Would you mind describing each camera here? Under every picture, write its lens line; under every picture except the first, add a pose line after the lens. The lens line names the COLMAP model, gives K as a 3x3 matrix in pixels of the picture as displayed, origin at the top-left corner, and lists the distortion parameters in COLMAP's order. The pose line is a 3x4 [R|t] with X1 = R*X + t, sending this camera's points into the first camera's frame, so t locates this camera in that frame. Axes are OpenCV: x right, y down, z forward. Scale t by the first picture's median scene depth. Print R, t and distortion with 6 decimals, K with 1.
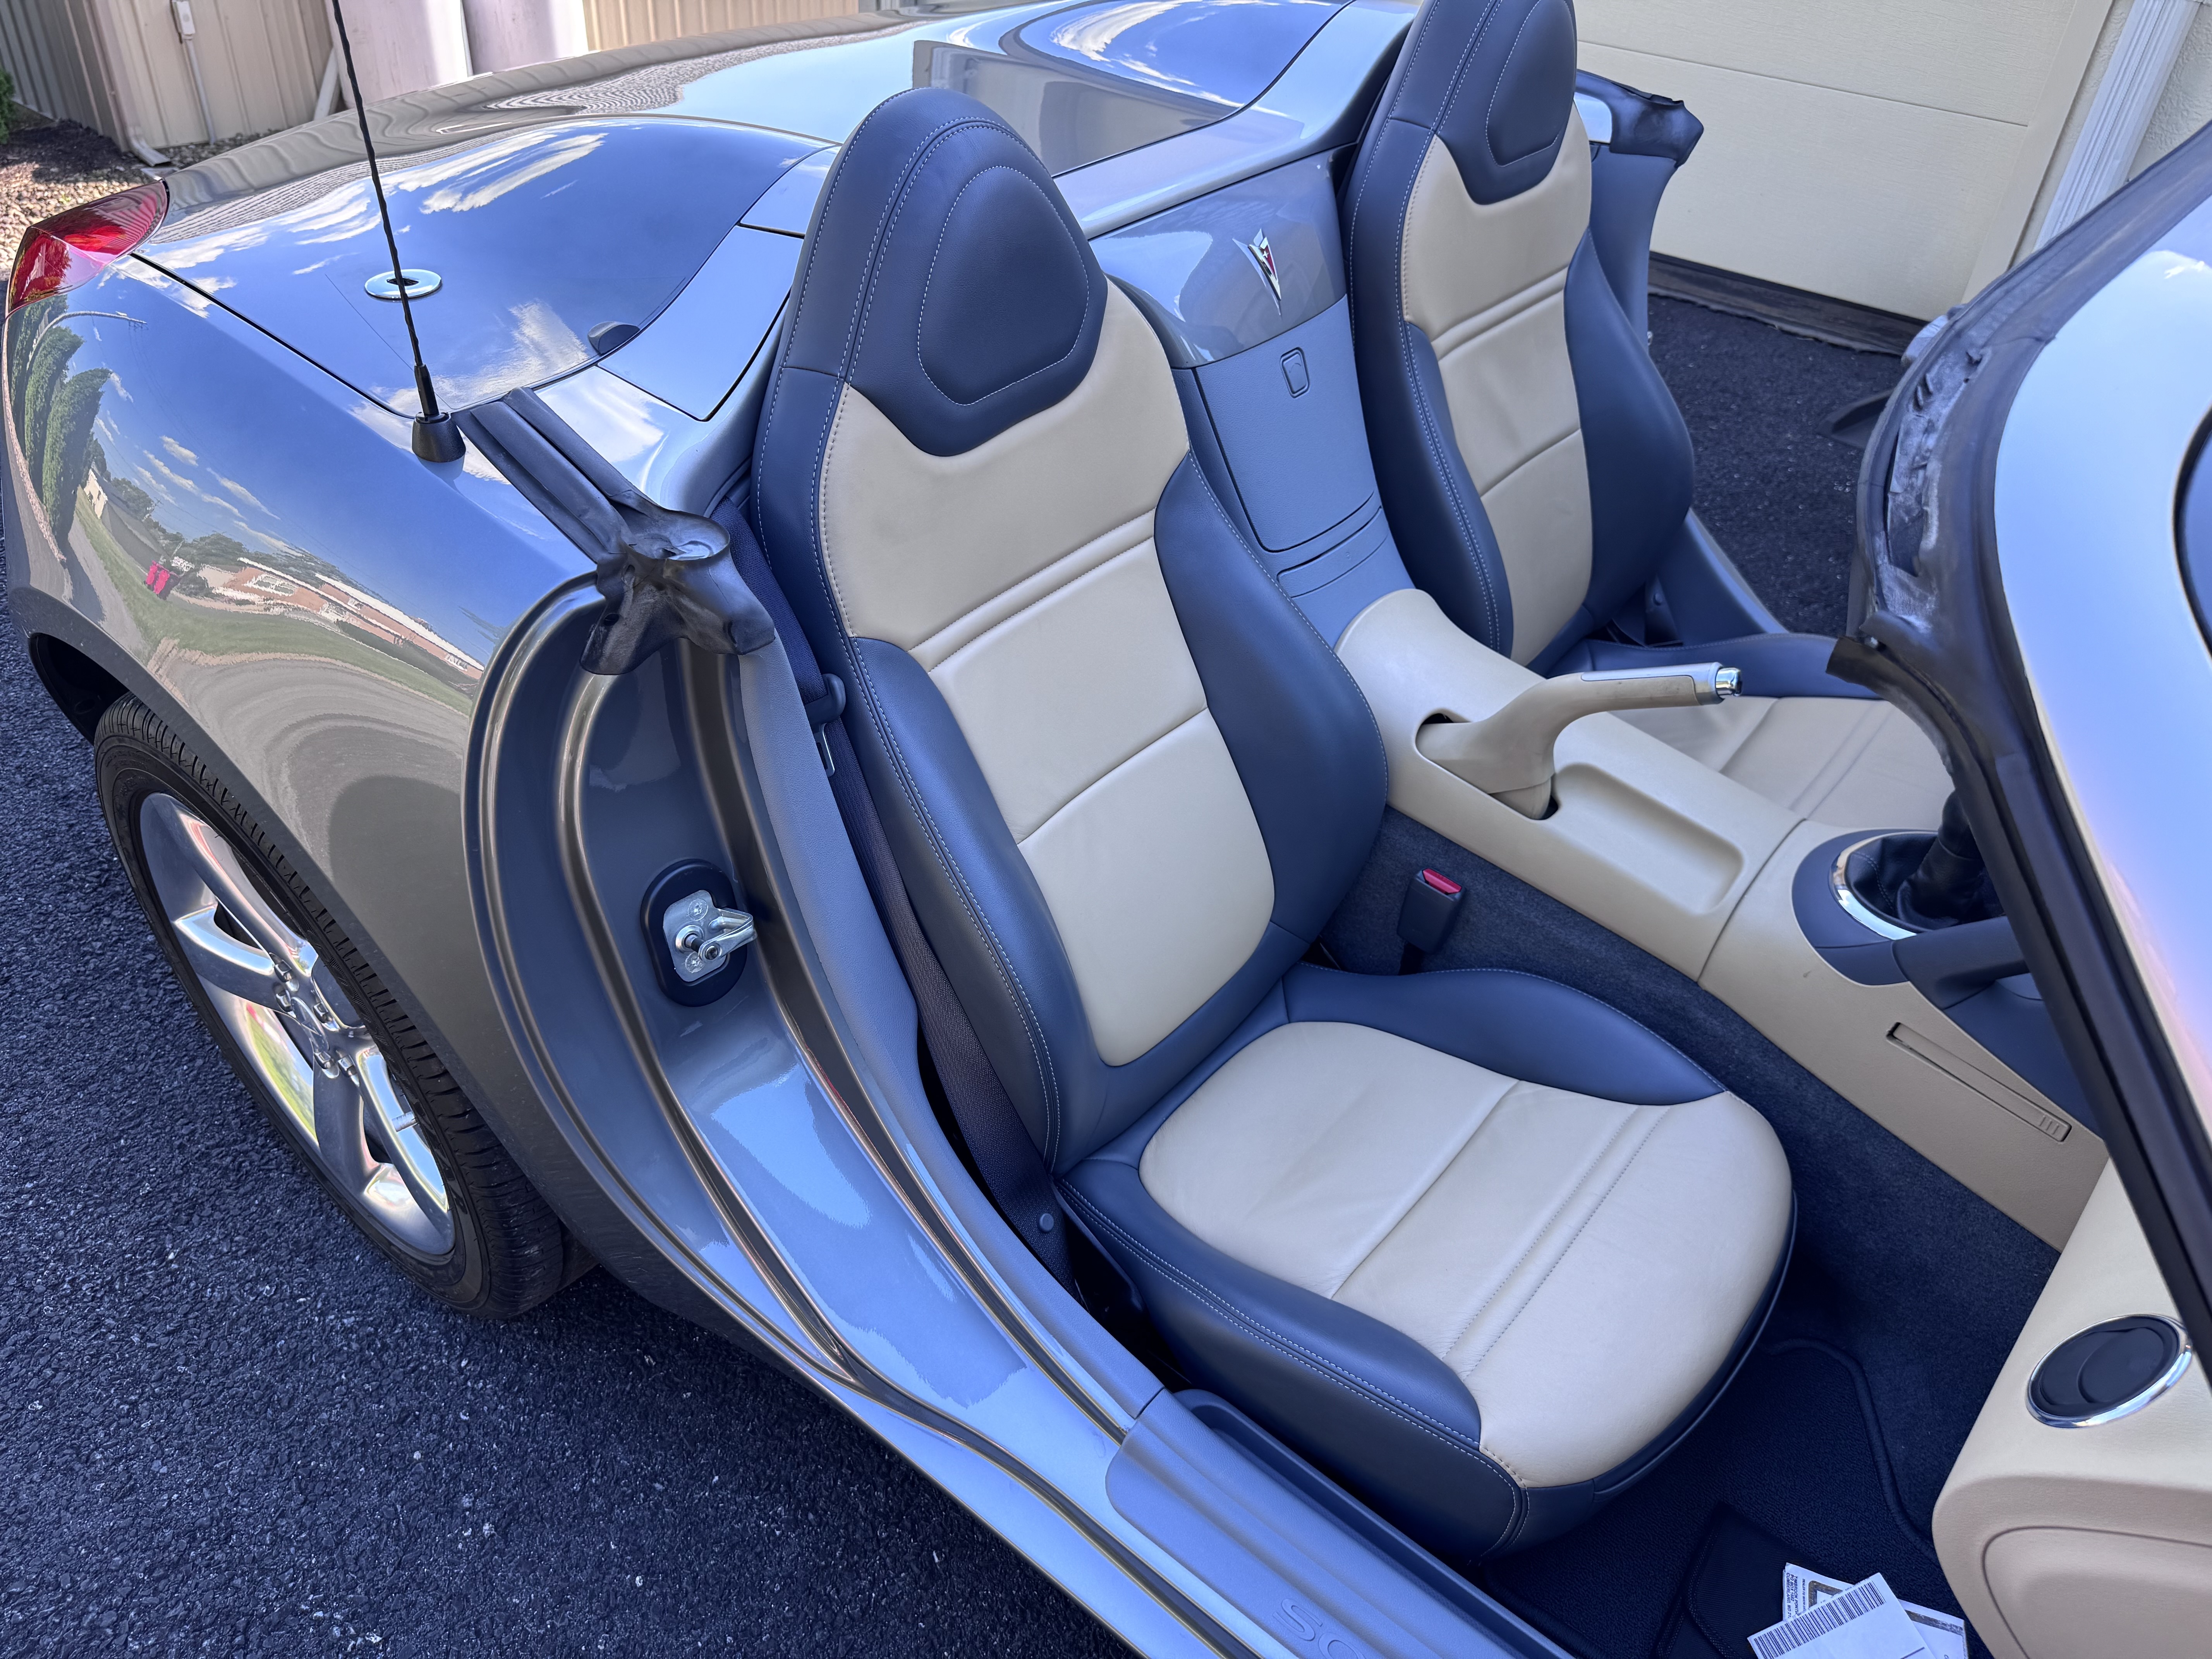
lens RADIAL K [[1550.9, 0, 1106.0], [0, 1550.9, 829.5], [0, 0, 1]] dist [0.008667, -0.017030]
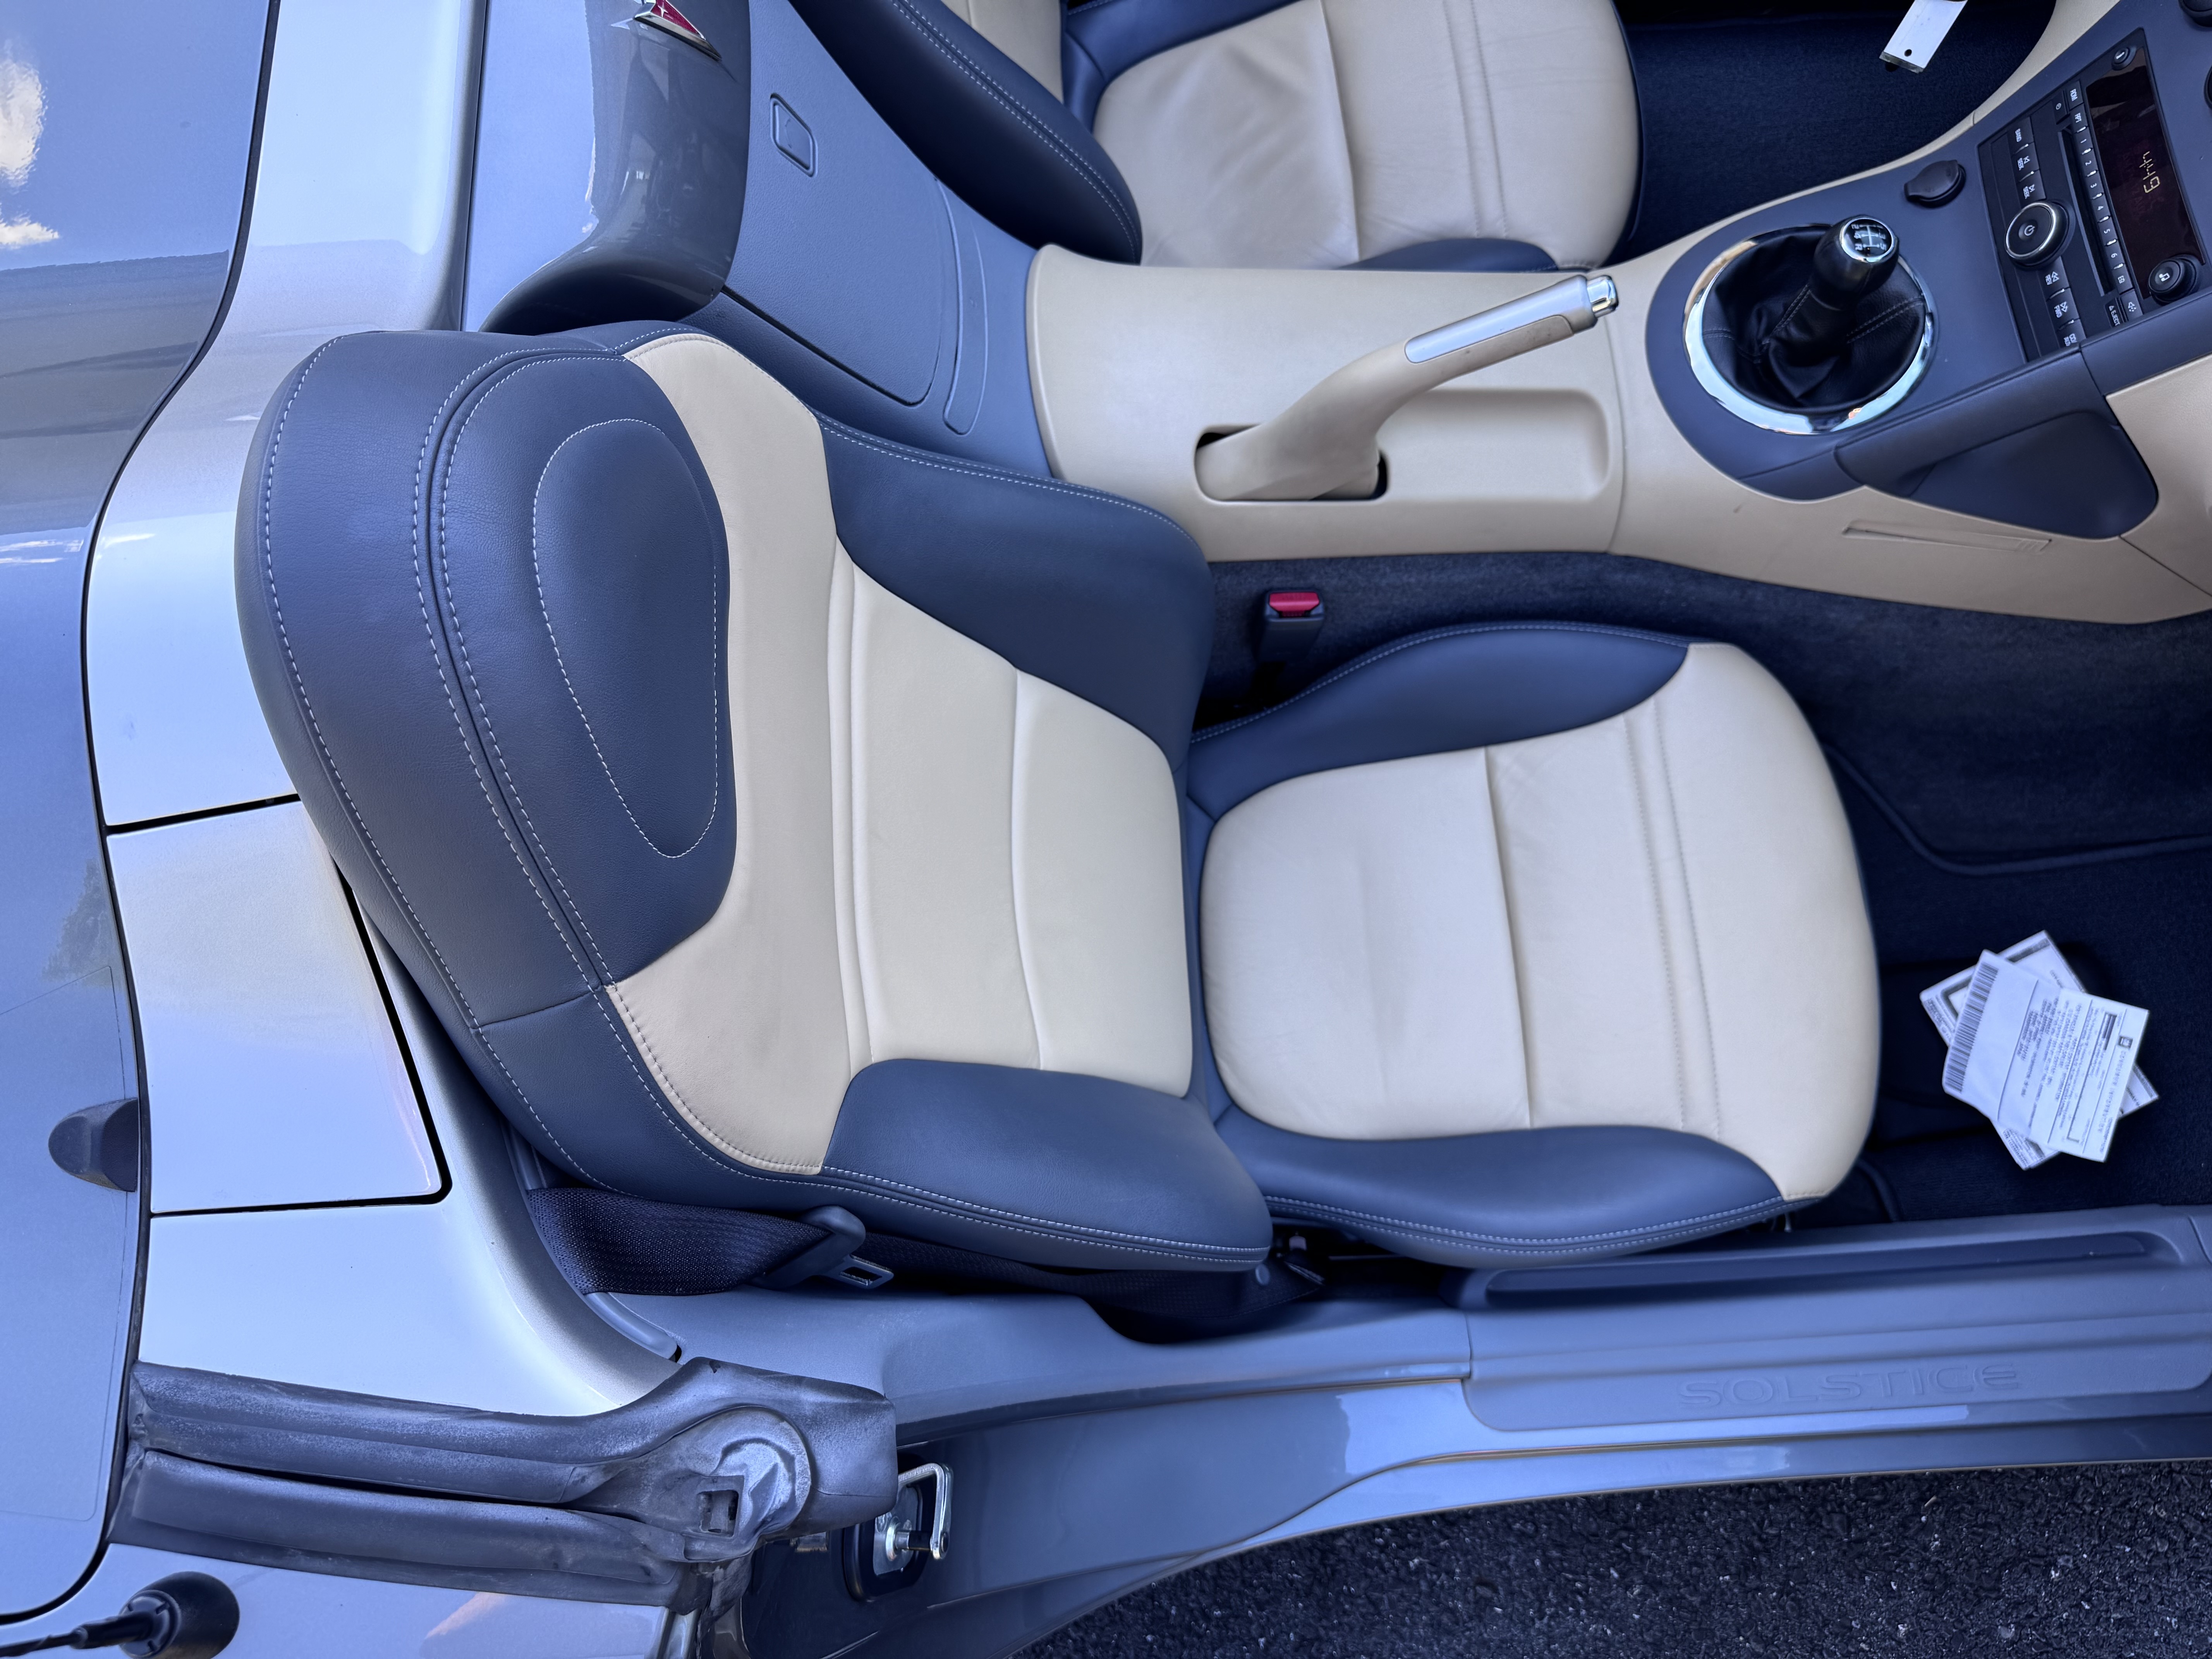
lens RADIAL K [[1550.9, 0, 1106.0], [0, 1550.9, 829.5], [0, 0, 1]] dist [0.008667, -0.017030]
pose [[0.741537, -0.654614, 0.146983, -0.067697], [0.479177, 0.670092, 0.566892, -0.465734], [-0.469587, -0.349940, 0.810574, 0.389458]]
